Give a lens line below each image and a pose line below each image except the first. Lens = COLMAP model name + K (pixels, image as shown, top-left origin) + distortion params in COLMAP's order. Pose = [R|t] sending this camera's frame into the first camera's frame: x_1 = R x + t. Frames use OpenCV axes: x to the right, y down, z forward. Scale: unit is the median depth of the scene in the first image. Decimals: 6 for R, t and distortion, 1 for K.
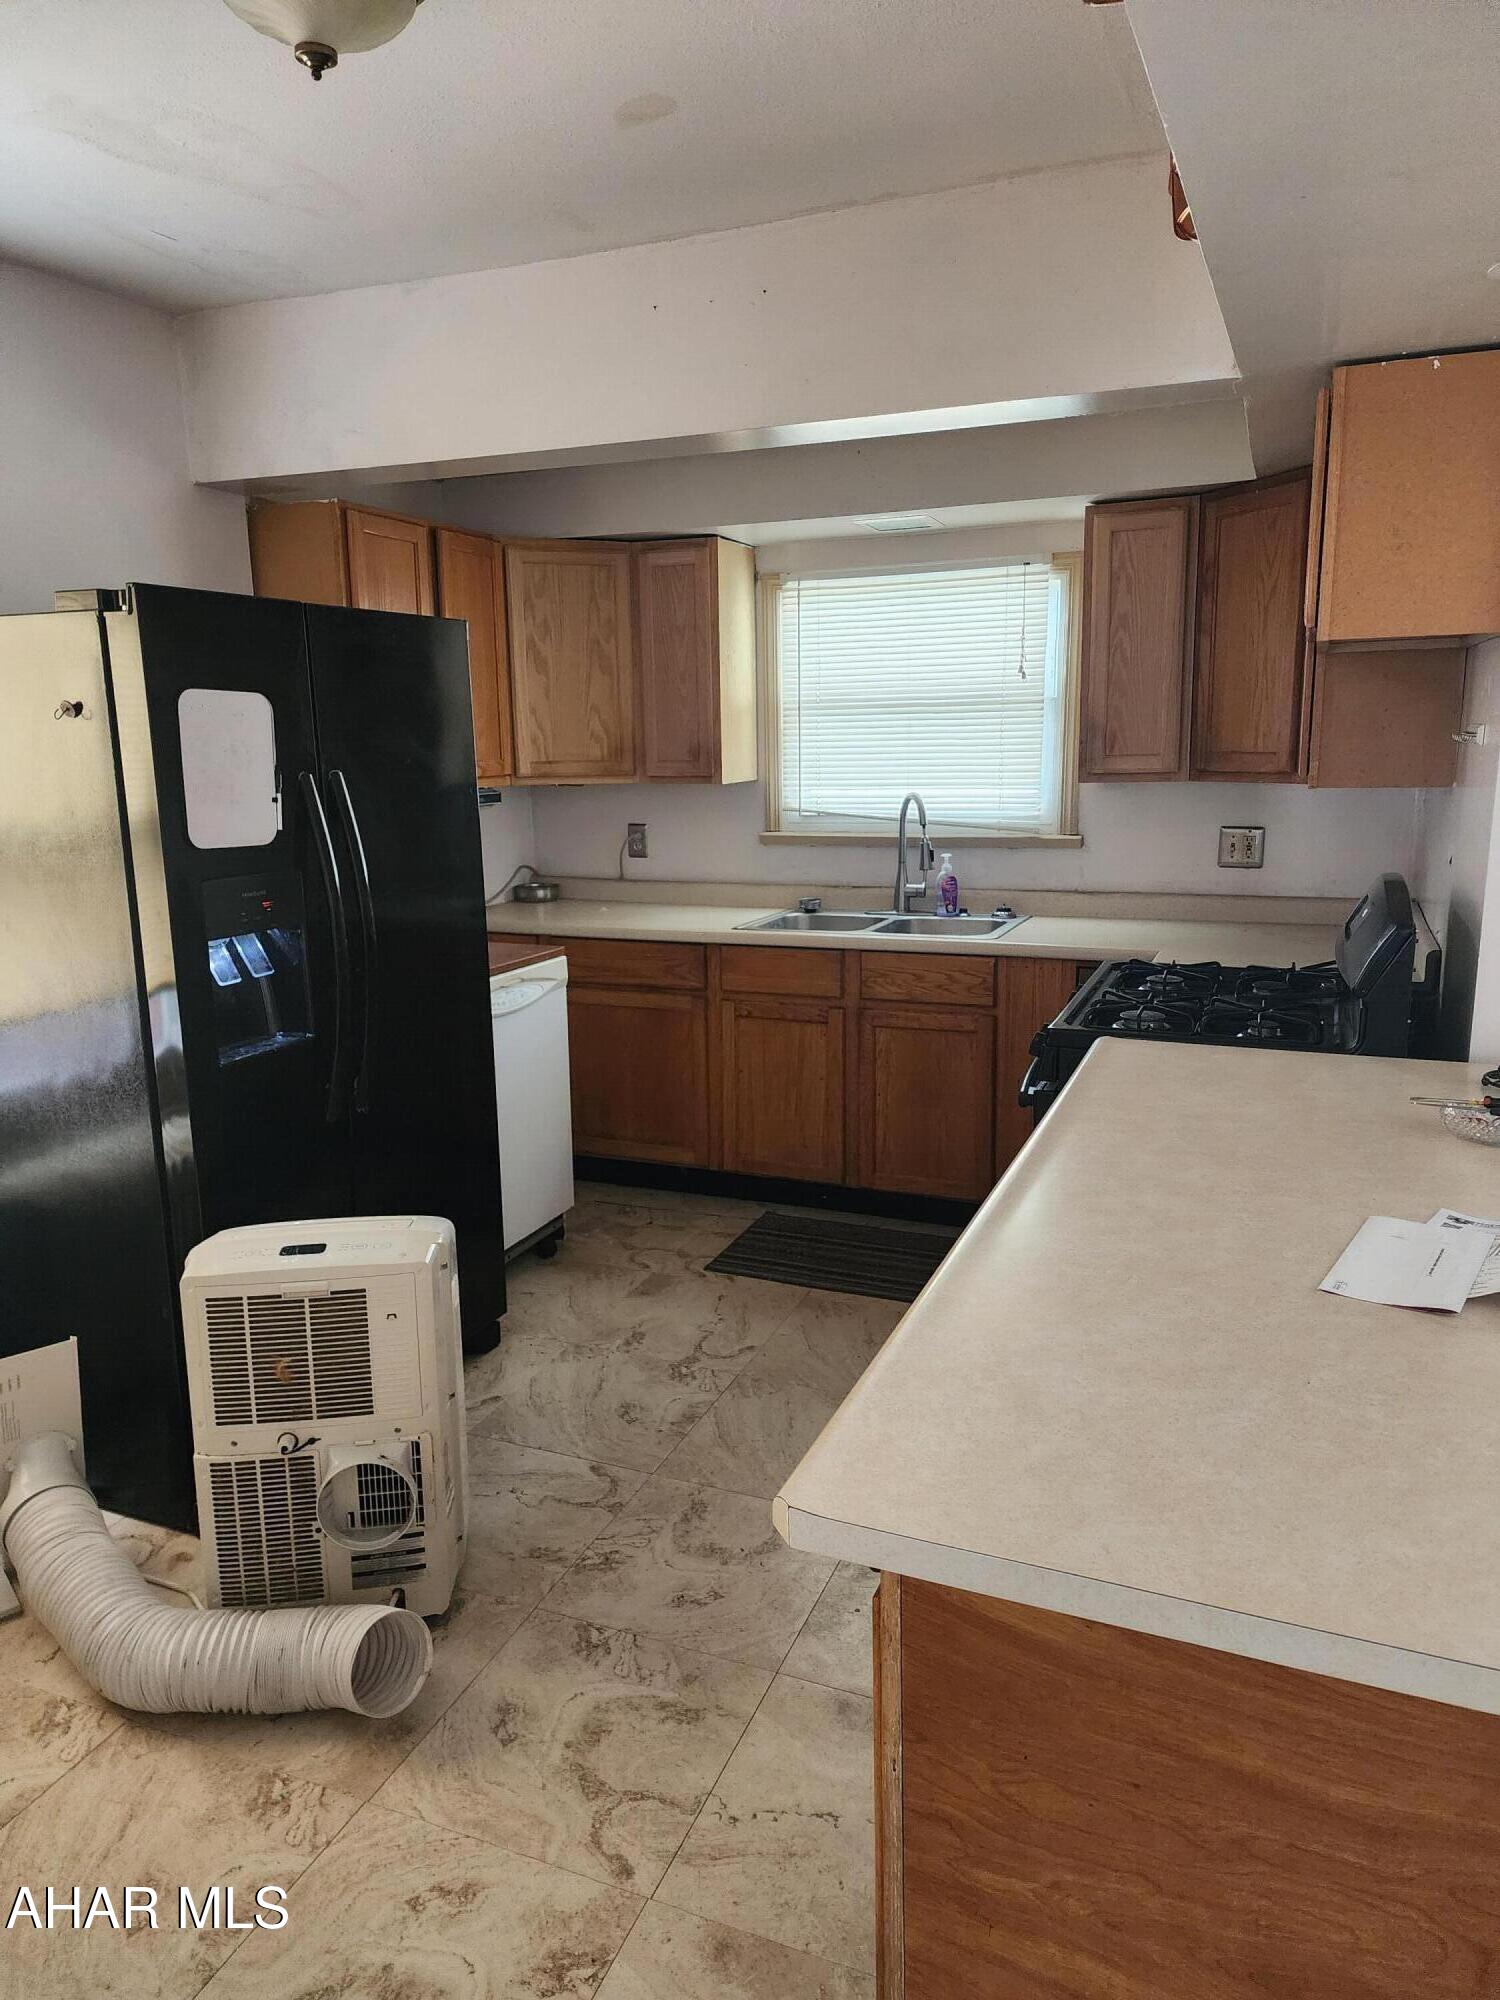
lens RADIAL K [[1335.5, 0, 747.4], [0, 1335.5, 992.2], [0, 0, 1]] dist [0.054362, 0.002747]
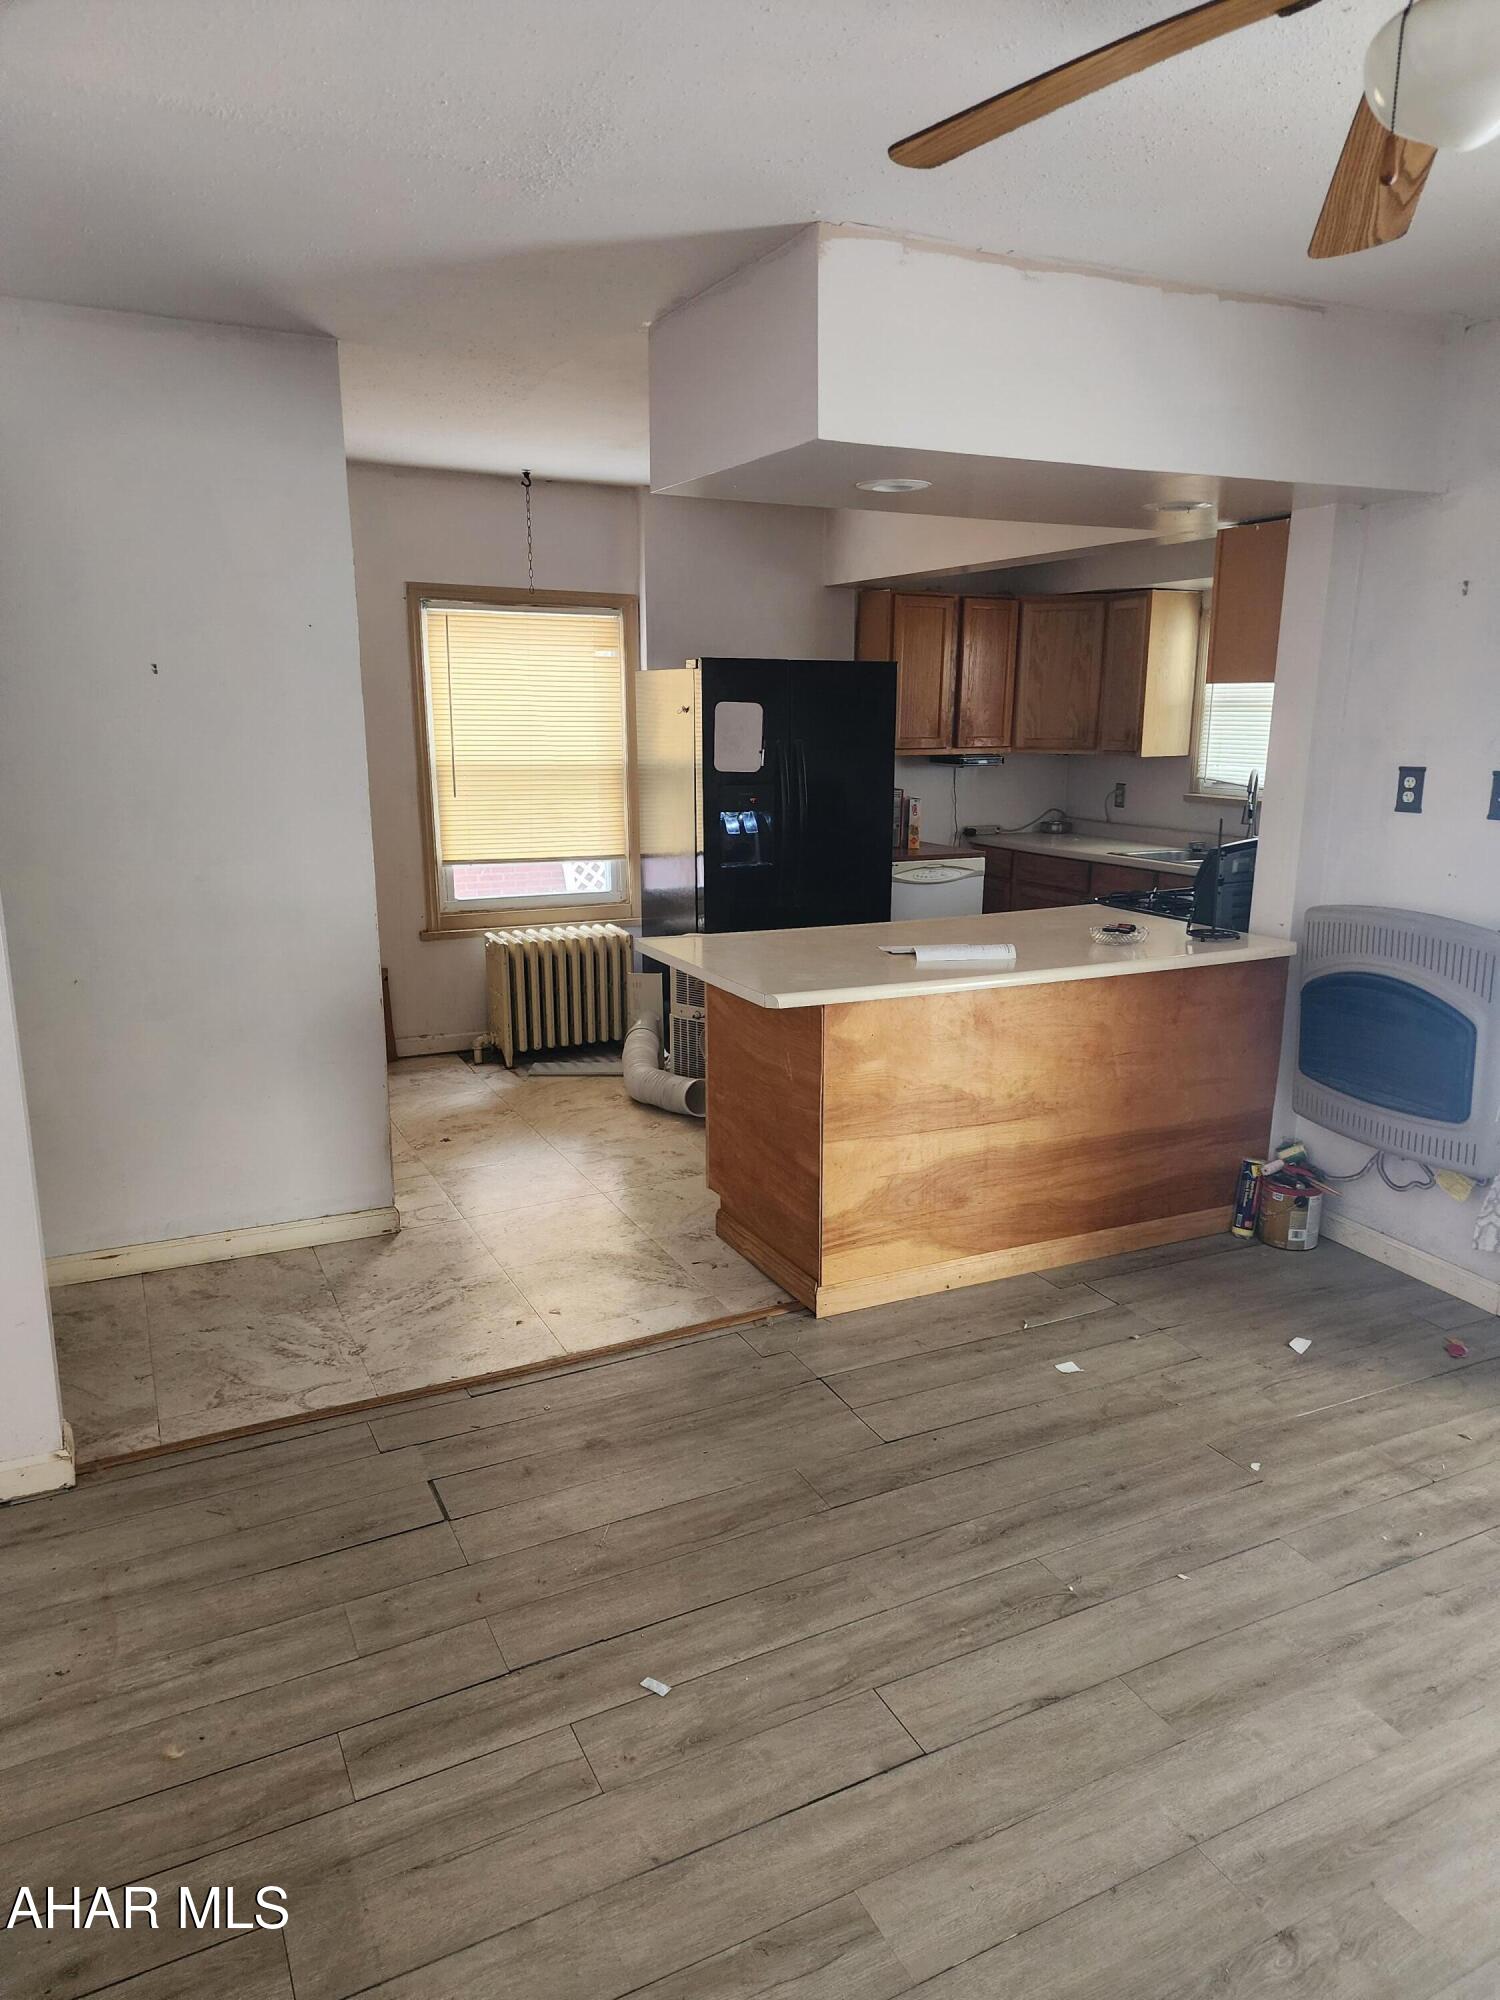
lens RADIAL K [[1335.5, 0, 752.5], [0, 1335.5, 1003.8], [0, 0, 1]] dist [0.054362, 0.002747]
pose [[0.761961, 0.160116, -0.627518, 0.639215], [-0.140826, 0.986734, 0.080775, 0.053031], [0.632127, 0.026824, 0.774401, -0.412214]]
